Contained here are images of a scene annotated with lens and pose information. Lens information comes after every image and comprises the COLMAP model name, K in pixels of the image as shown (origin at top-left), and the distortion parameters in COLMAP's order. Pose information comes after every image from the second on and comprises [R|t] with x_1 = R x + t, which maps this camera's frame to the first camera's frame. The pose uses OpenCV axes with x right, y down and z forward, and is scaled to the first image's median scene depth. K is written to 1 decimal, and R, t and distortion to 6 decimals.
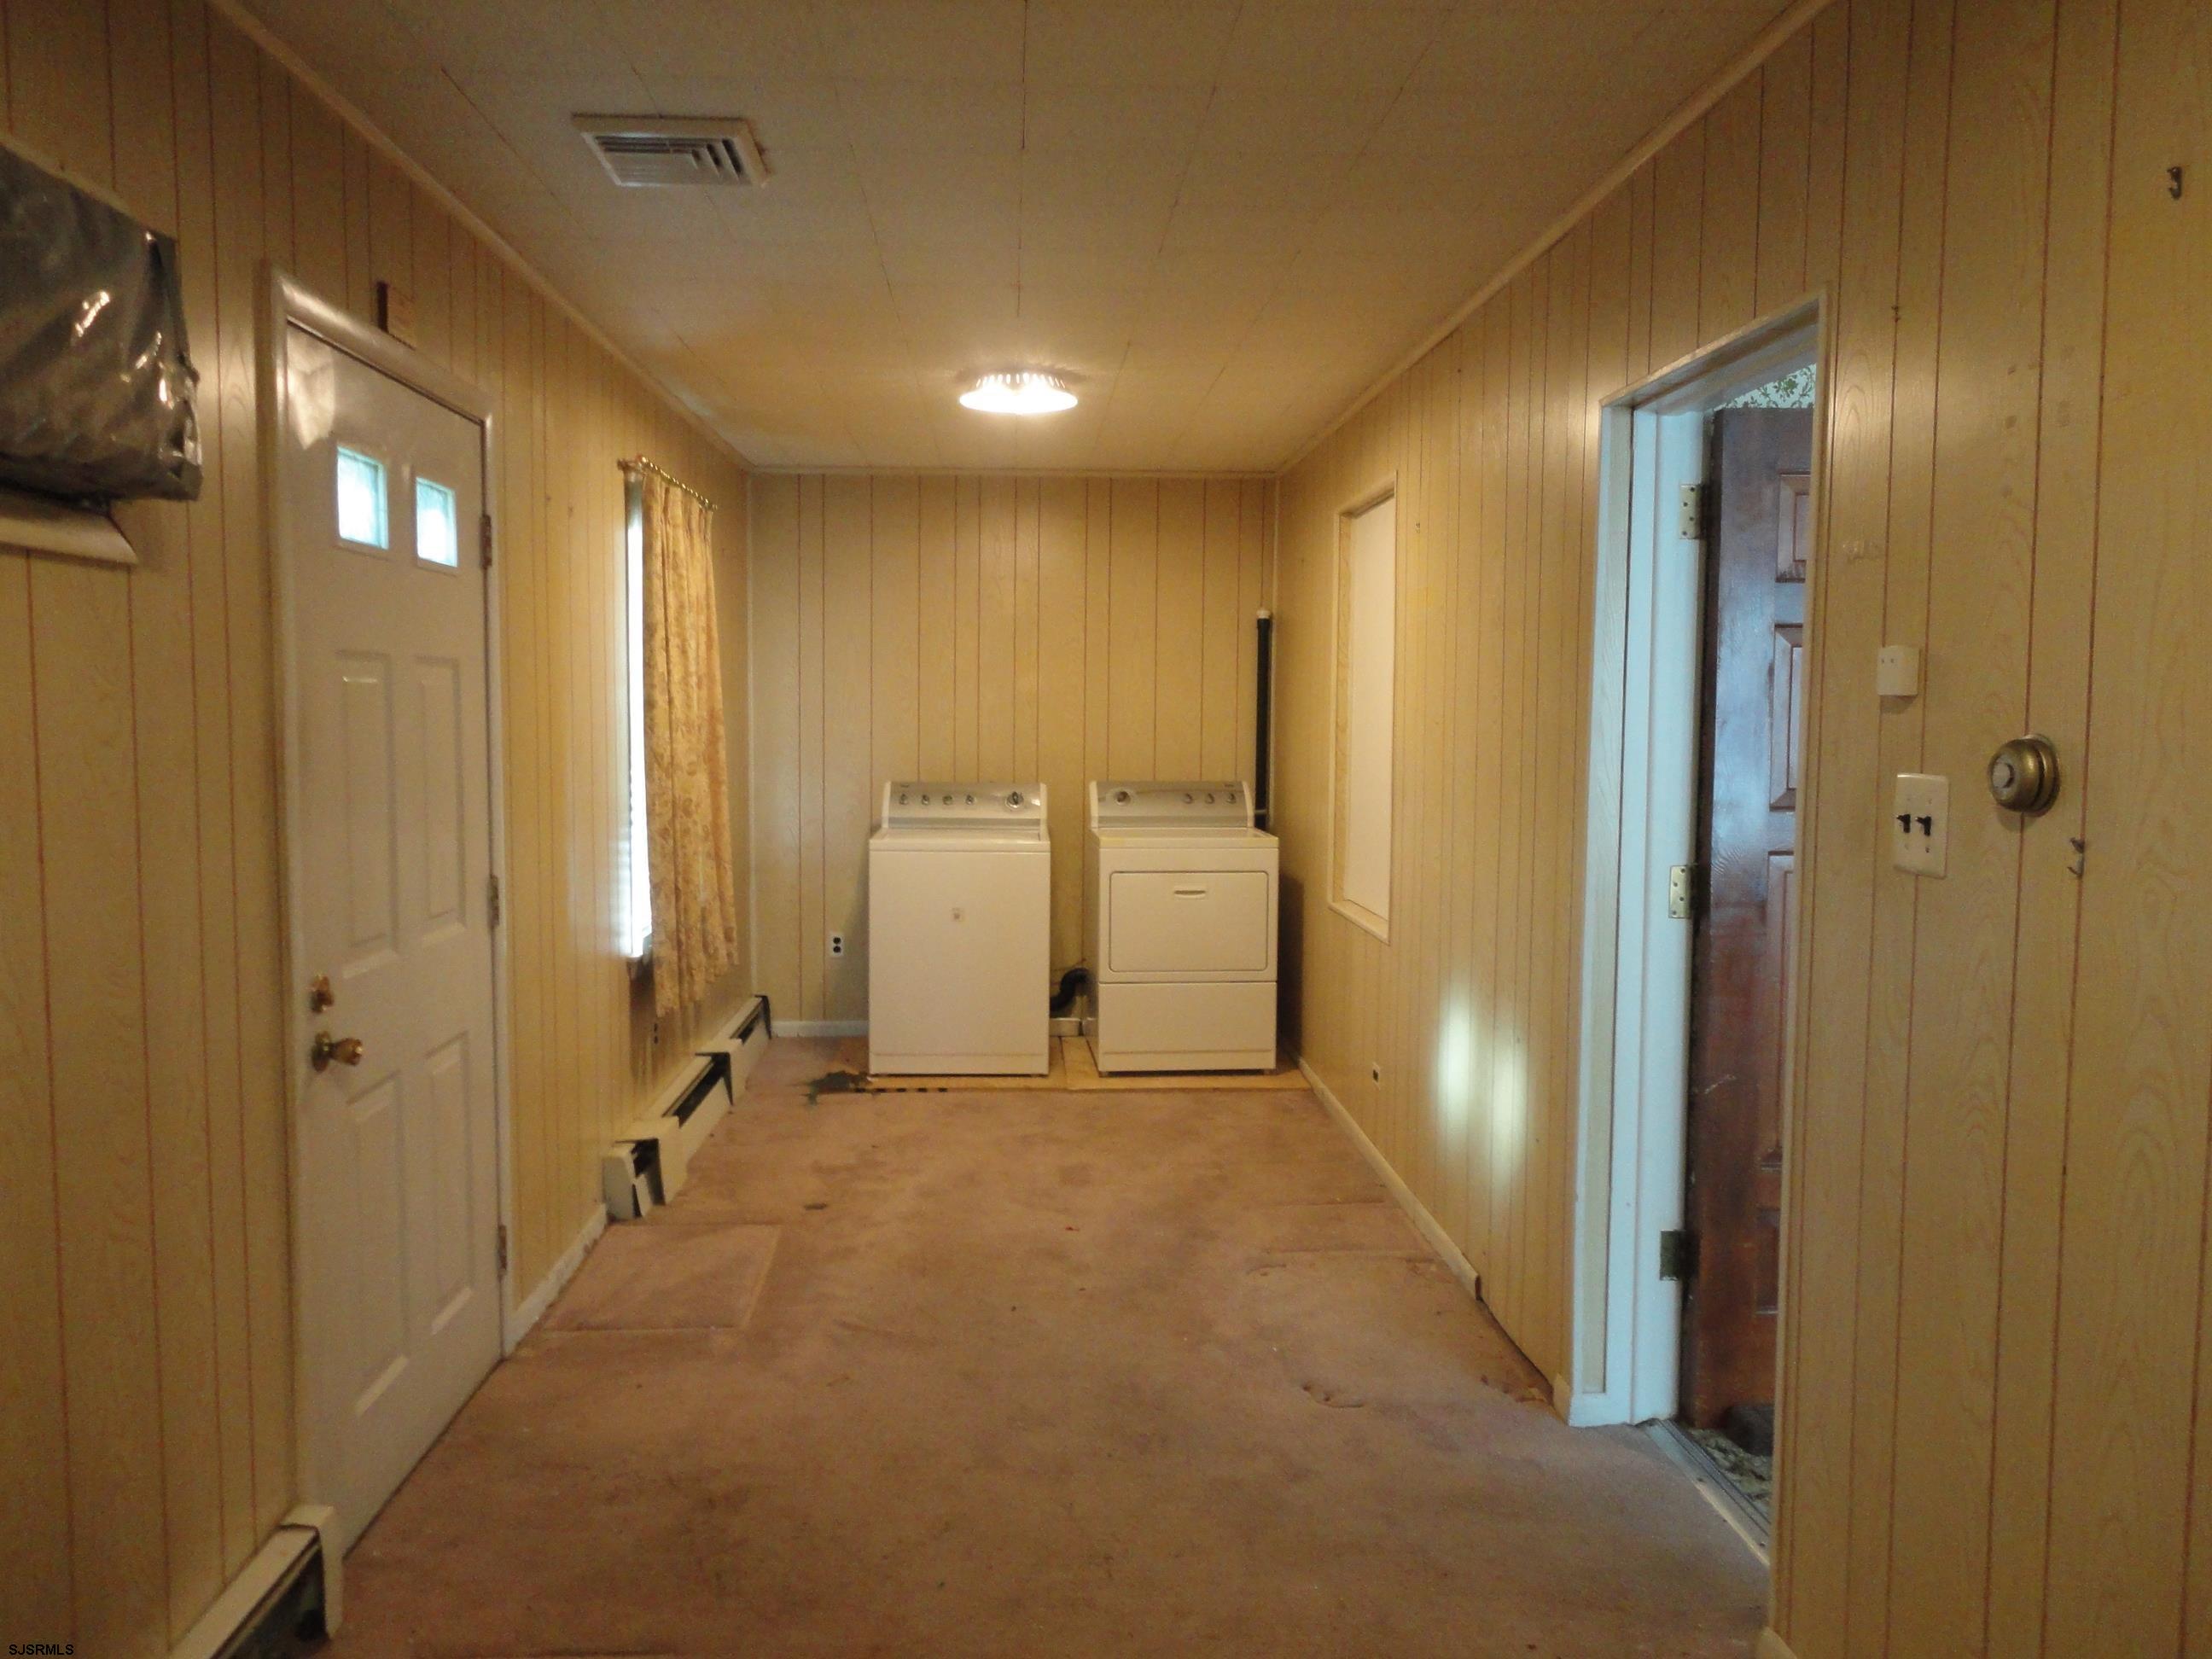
lens RADIAL K [[1596.4, 0, 1093.1], [0, 1596.4, 812.4], [0, 0, 1]] dist [-0.000621, 0.006774]
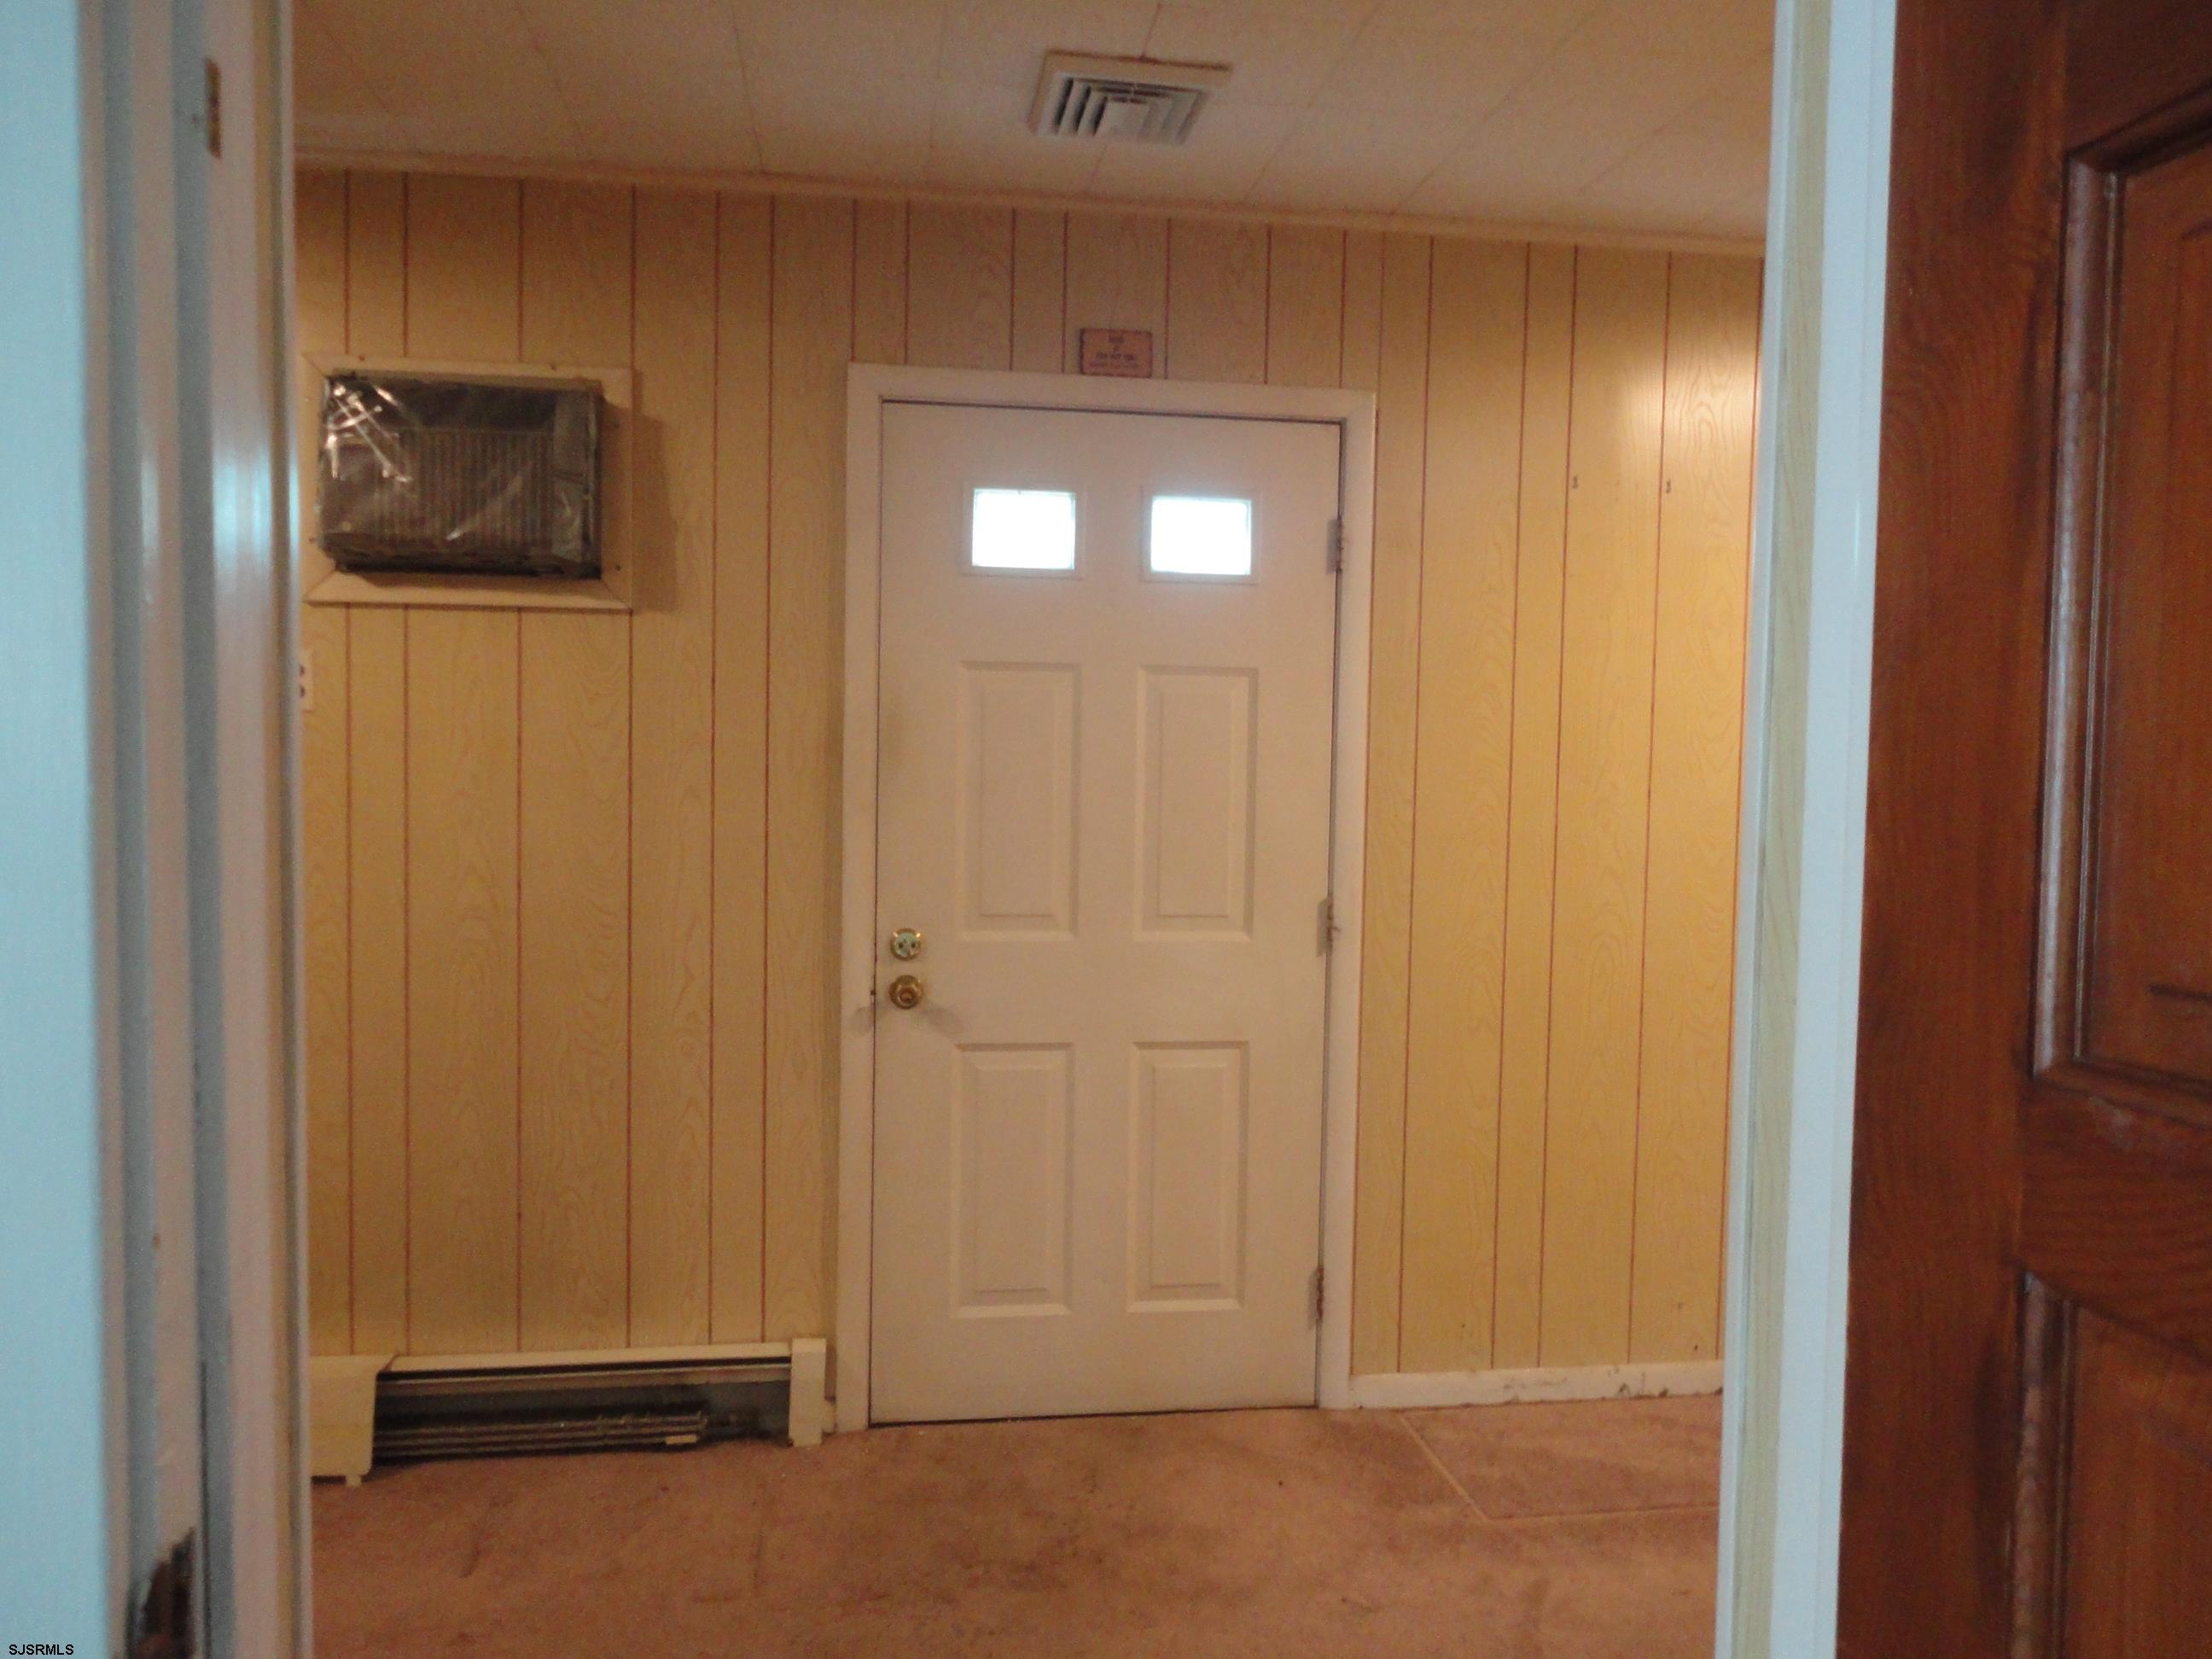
lens RADIAL K [[1596.4, 0, 1093.1], [0, 1596.4, 812.4], [0, 0, 1]] dist [-0.000621, 0.006774]
pose [[0.088327, 0.045011, -0.995074, 0.587712], [-0.081818, 0.995931, 0.037787, -0.035682], [0.992726, 0.078078, 0.091651, 0.816076]]
